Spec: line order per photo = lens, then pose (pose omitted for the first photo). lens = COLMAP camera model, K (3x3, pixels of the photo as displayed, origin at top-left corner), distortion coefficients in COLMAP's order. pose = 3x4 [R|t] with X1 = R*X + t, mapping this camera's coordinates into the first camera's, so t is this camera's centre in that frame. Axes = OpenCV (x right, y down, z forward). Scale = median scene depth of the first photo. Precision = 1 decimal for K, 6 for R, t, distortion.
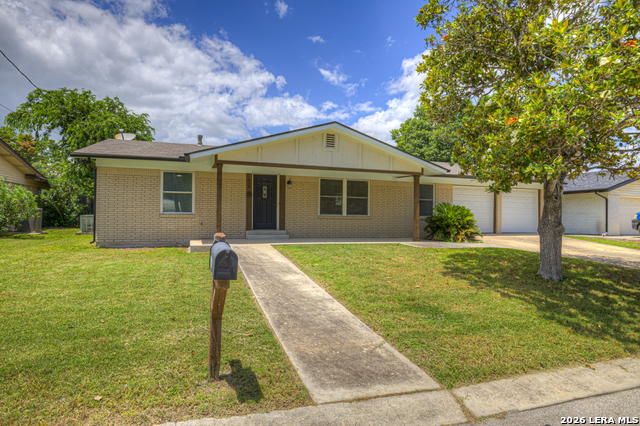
lens RADIAL K [[370.4, 0, 320.0], [0, 370.4, 213.0], [0, 0, 1]] dist [-0.024804, 0.033984]
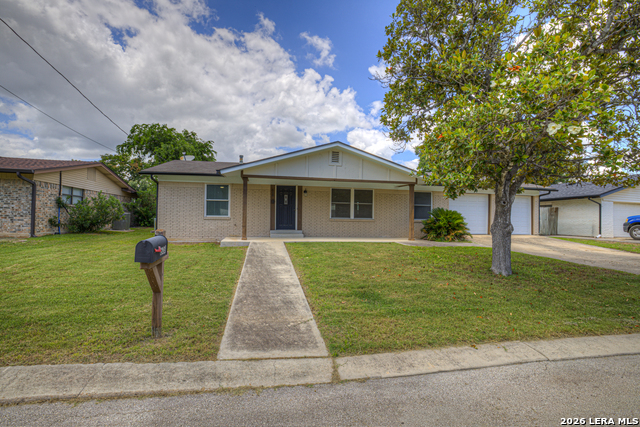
lens RADIAL K [[306.7, 0, 320.0], [0, 306.7, 213.5], [0, 0, 1]] dist [-0.046623, 0.028019]
pose [[0.990275, 0.000321, -0.139126, 0.113433], [-0.001923, 0.999933, -0.011384, 0.002113], [0.139113, 0.011541, 0.990209, -0.004431]]
